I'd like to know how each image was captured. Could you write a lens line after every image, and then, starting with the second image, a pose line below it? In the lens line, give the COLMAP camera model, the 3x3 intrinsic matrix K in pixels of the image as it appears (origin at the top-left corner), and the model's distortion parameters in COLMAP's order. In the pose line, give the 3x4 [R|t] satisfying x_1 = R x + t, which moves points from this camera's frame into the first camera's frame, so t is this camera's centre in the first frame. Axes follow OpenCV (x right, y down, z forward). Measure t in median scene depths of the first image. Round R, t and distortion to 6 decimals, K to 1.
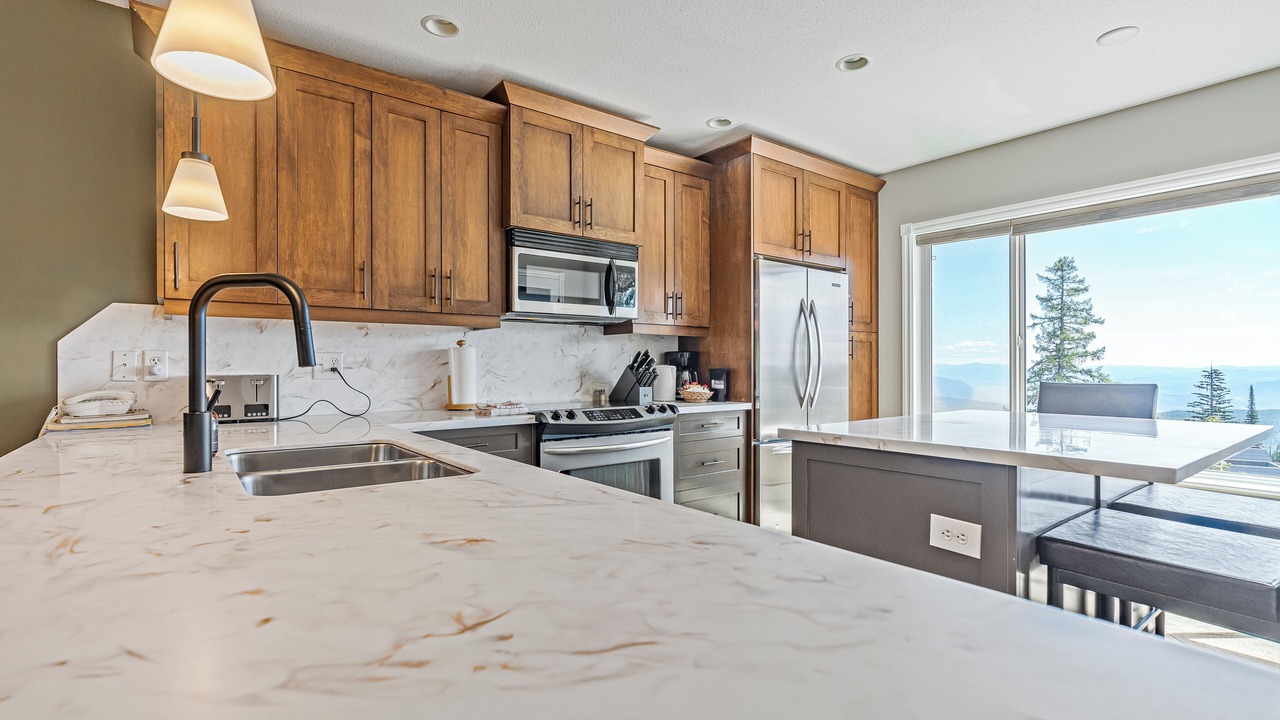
lens RADIAL K [[595.1, 0, 640.0], [0, 595.1, 360.0], [0, 0, 1]] dist [-0.001952, -0.000446]
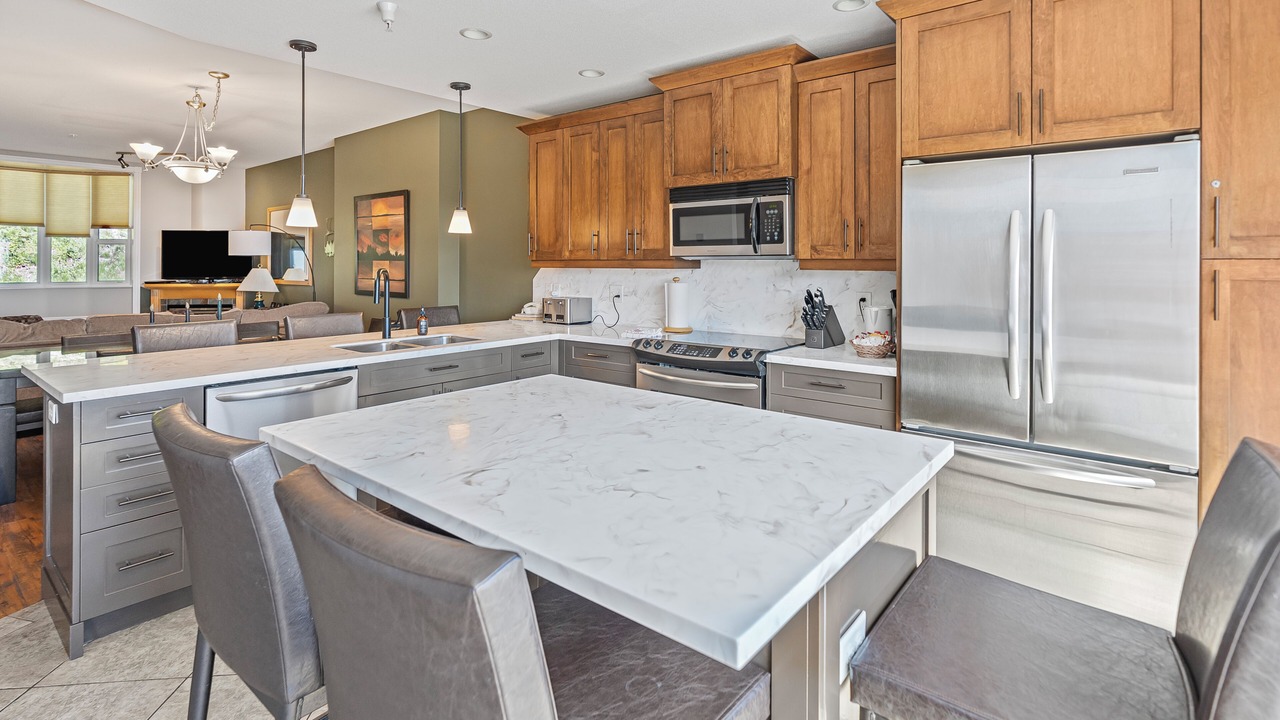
lens RADIAL K [[623.4, 0, 640.7], [0, 623.4, 261.1], [0, 0, 1]] dist [-0.000137, 0.000862]
pose [[0.228007, 0.000119, -0.973660, 1.009475], [0.009442, 0.999953, 0.002334, -0.073220], [0.973614, -0.009726, 0.227995, 0.625407]]
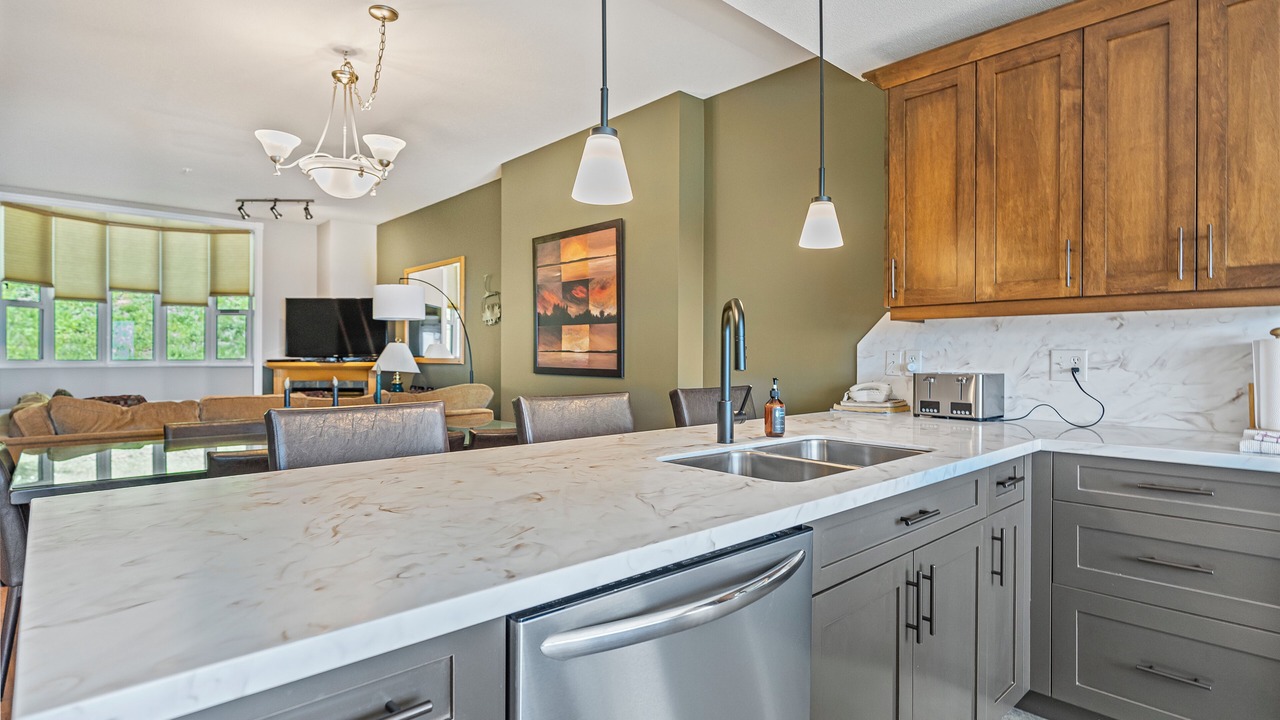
lens RADIAL K [[644.6, 0, 640.0], [0, 644.6, 360.0], [0, 0, 1]] dist [-0.001983, 0.000060]
pose [[0.091170, 0.010101, -0.995784, 0.317341], [0.006900, 0.999918, 0.010775, -0.011200], [0.995811, -0.007854, 0.091093, 0.272144]]
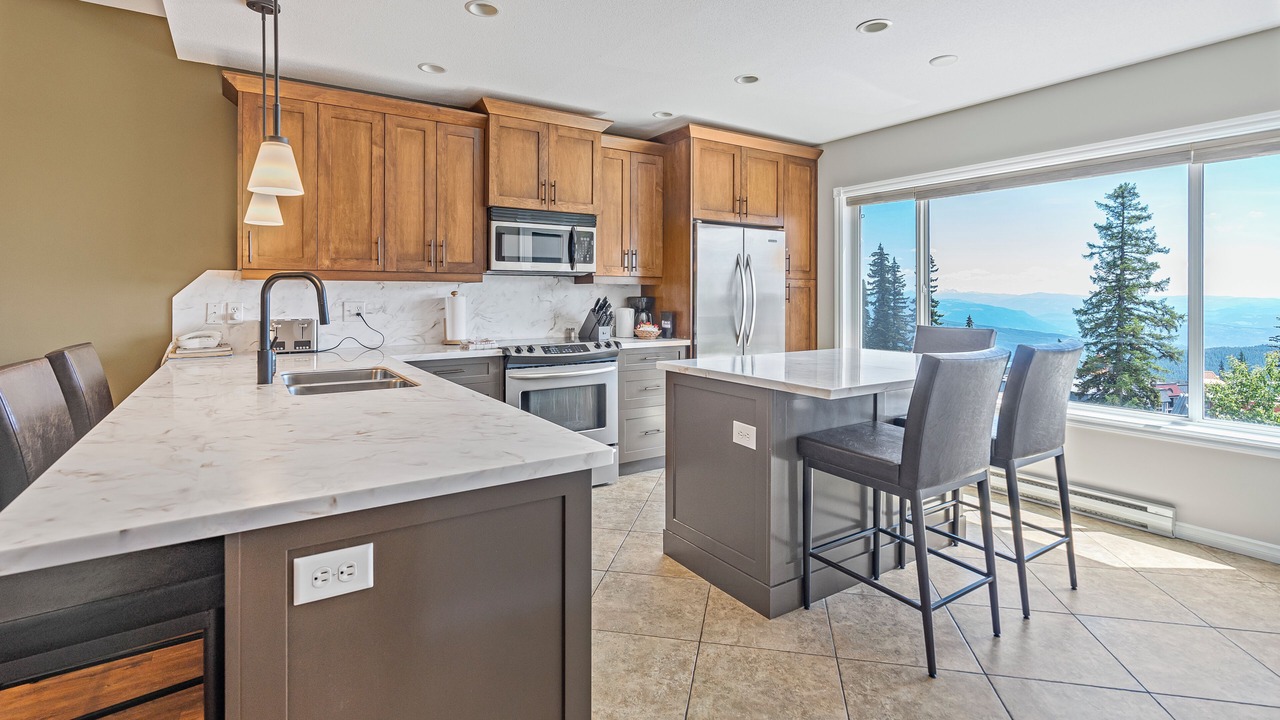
lens RADIAL K [[601.1, 0, 643.7], [0, 601.1, 284.1], [0, 0, 1]] dist [-0.000988, -0.000072]
pose [[0.997542, 0.001730, -0.070047, 0.210712], [-0.002271, 0.999968, -0.007654, -0.039958], [0.070032, 0.007794, 0.997514, -0.295170]]
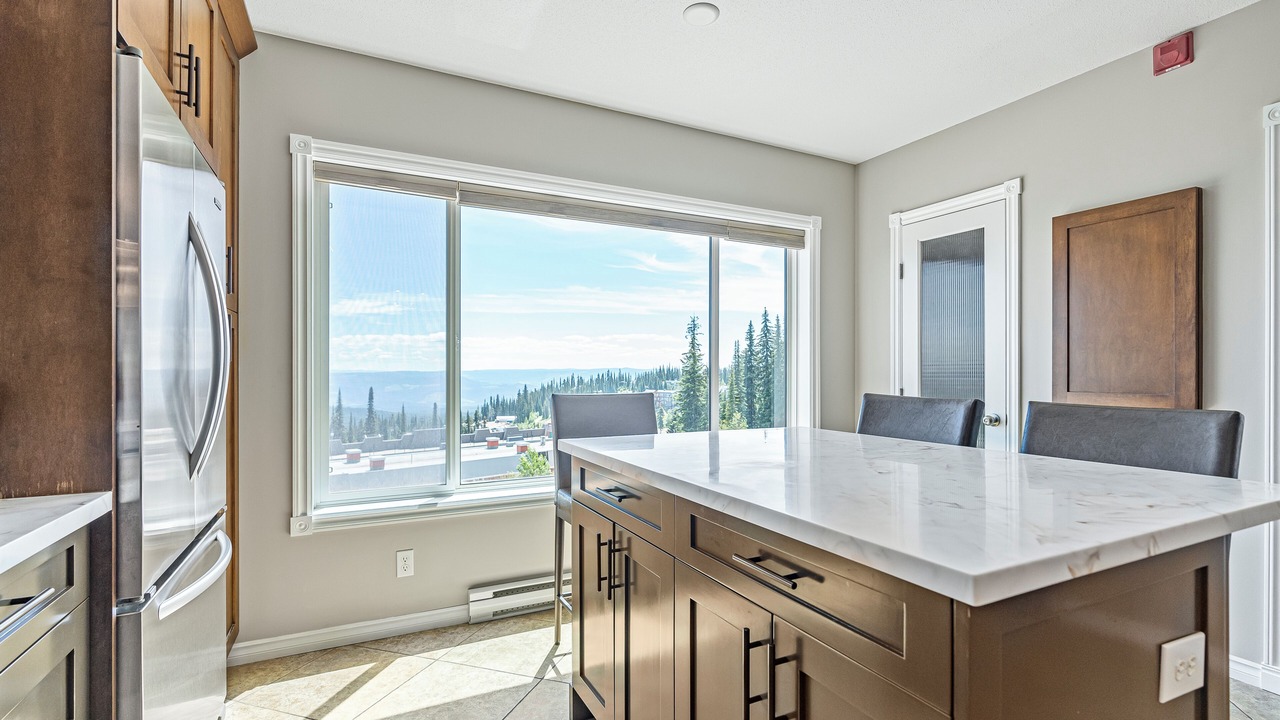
lens RADIAL K [[595.1, 0, 640.0], [0, 595.1, 360.0], [0, 0, 1]] dist [-0.001952, -0.000446]
pose [[0.195330, 0.022564, 0.980478, -0.086457], [-0.011033, 0.999723, -0.020809, 0.005155], [-0.980676, -0.006753, 0.195525, 0.780383]]
